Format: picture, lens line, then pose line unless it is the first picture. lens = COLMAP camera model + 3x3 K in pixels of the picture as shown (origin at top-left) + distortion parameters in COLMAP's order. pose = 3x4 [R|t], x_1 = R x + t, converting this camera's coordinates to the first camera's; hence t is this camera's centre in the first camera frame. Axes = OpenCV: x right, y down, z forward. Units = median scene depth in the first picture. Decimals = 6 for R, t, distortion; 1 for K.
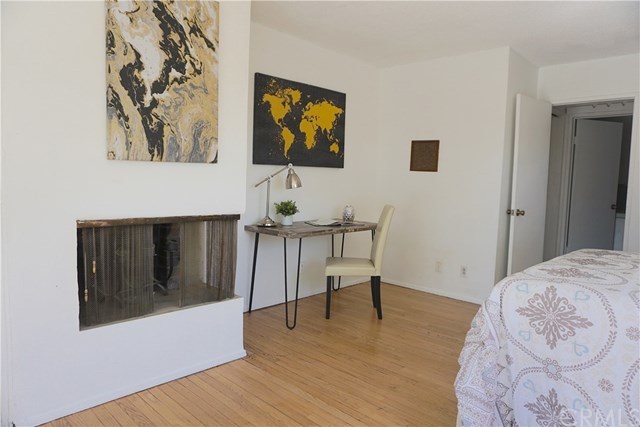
lens RADIAL K [[428.3, 0, 320.8], [0, 428.3, 211.6], [0, 0, 1]] dist [-0.040566, 0.018650]
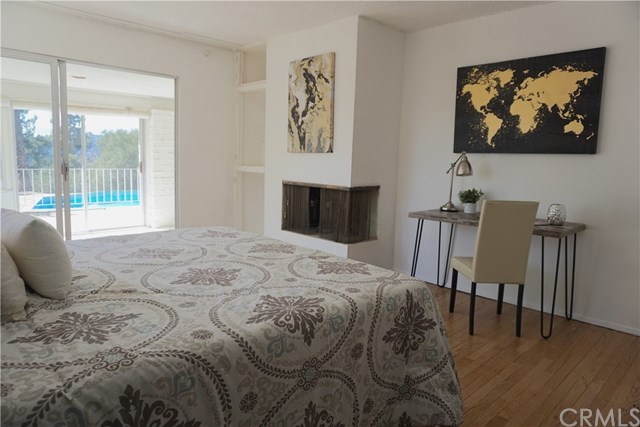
lens RADIAL K [[428.3, 0, 319.9], [0, 428.3, 212.7], [0, 0, 1]] dist [-0.040566, 0.018650]
pose [[-0.038038, 0.089766, -0.995236, 0.937242], [-0.112567, 0.989233, 0.093527, -0.024782], [0.992916, 0.115589, -0.027523, 0.704820]]
